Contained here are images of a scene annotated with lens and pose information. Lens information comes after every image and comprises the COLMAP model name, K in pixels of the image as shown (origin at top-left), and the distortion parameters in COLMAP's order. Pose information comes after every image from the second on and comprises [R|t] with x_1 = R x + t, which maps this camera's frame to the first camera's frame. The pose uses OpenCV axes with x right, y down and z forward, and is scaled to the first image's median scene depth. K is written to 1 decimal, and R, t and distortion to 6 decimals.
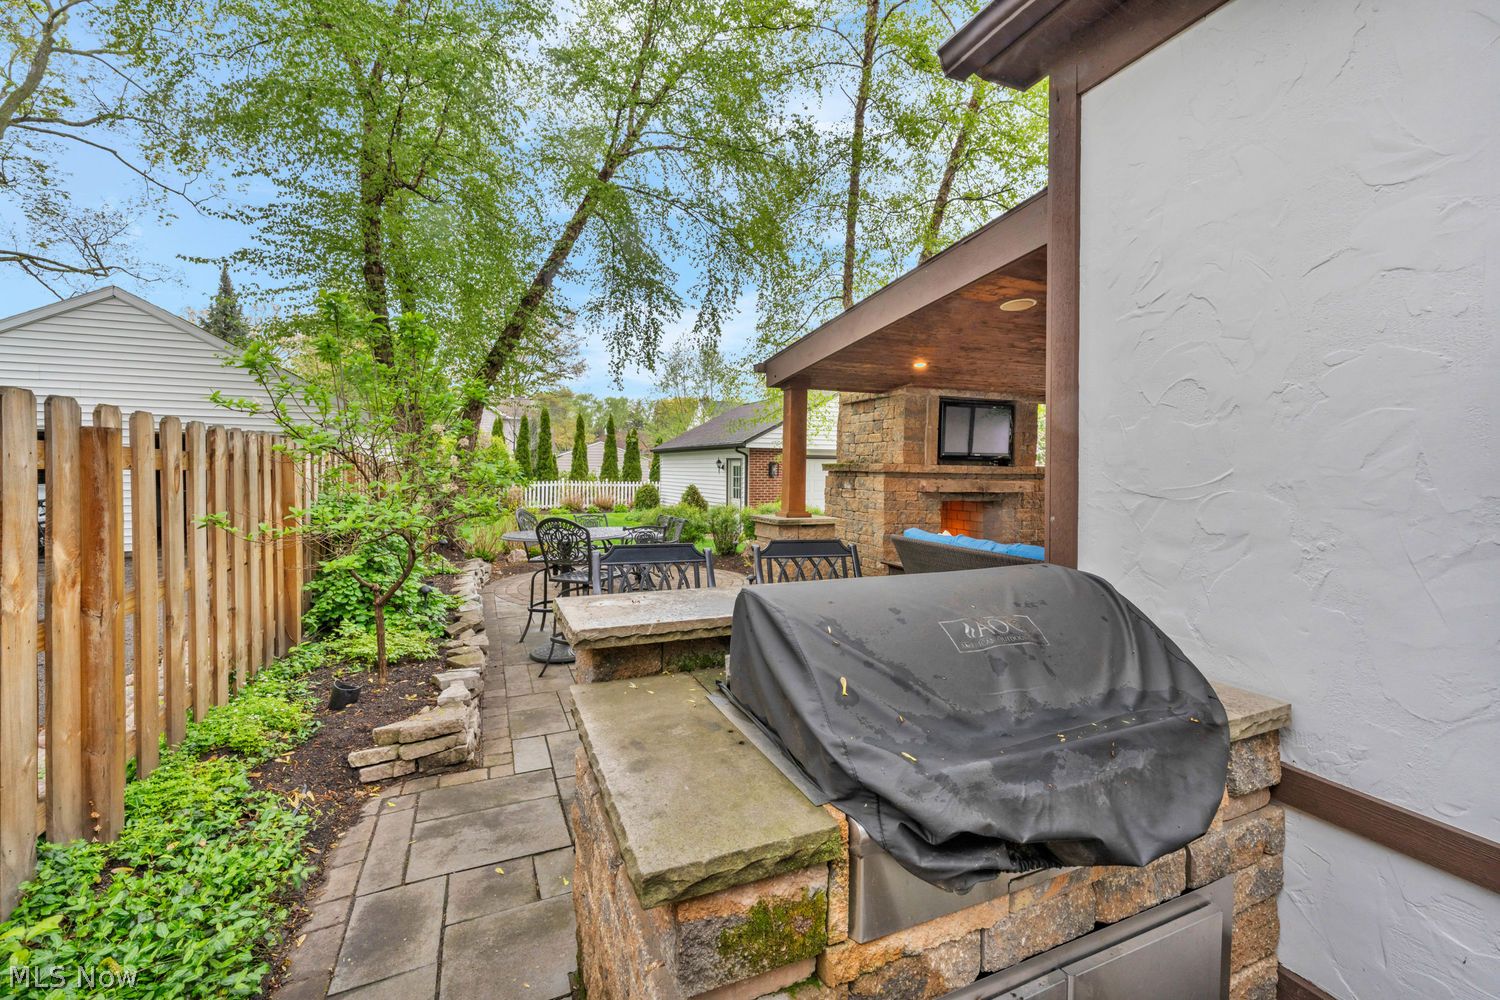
lens RADIAL K [[613.9, 0, 744.8], [0, 613.9, 487.4], [0, 0, 1]] dist [-0.000384, 0.000010]
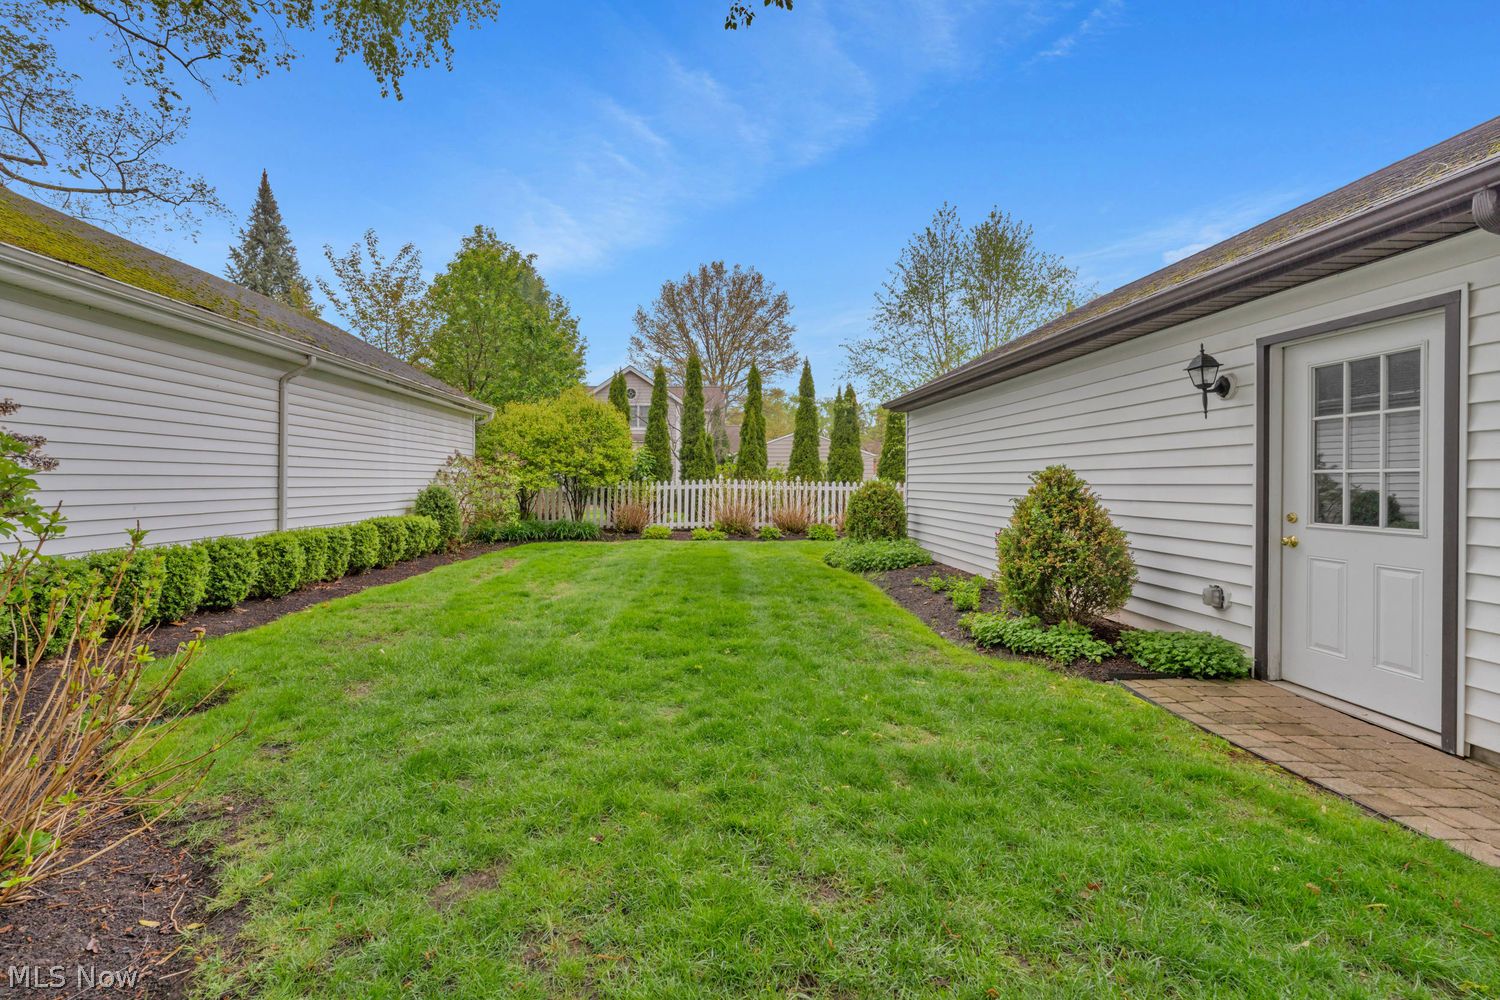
lens RADIAL K [[613.9, 0, 742.3], [0, 613.9, 490.4], [0, 0, 1]] dist [-0.000384, 0.000010]
pose [[0.937560, 0.006111, -0.347769, -0.080049], [-0.012869, 0.999771, -0.017124, 0.008195], [0.347585, 0.020530, 0.937424, 0.461852]]
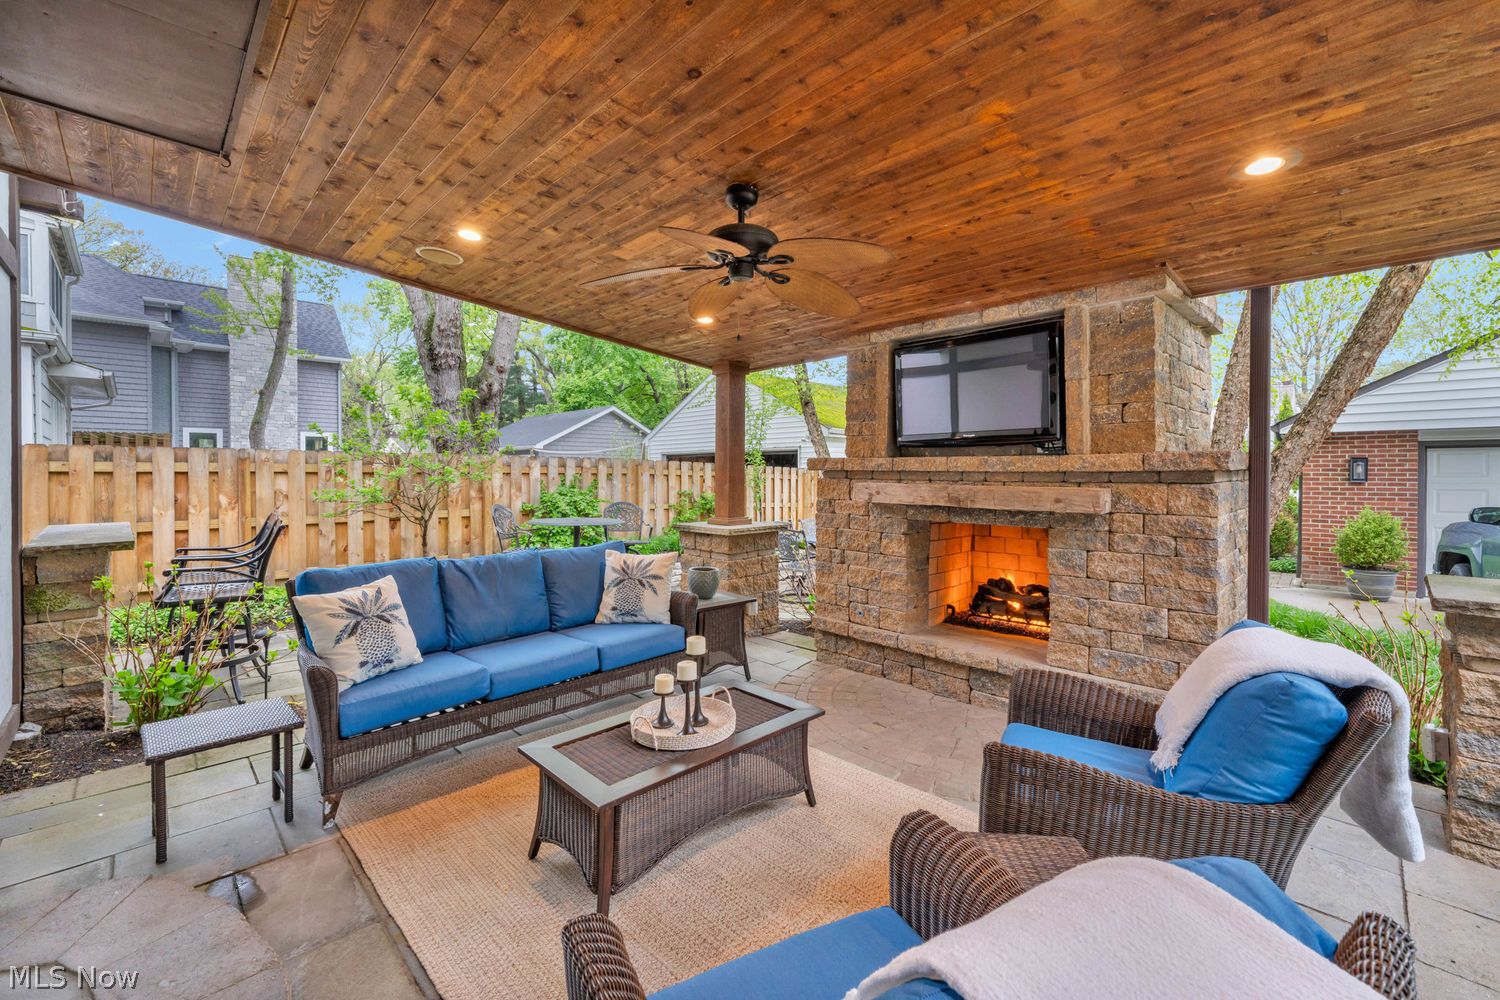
lens RADIAL K [[613.9, 0, 750.4], [0, 613.9, 487.9], [0, 0, 1]] dist [-0.000384, 0.000010]
pose [[0.368085, 0.013724, -0.929691, 2.121766], [-0.023139, 0.999717, 0.005596, -0.018814], [0.929504, 0.019452, 0.368298, 1.709373]]
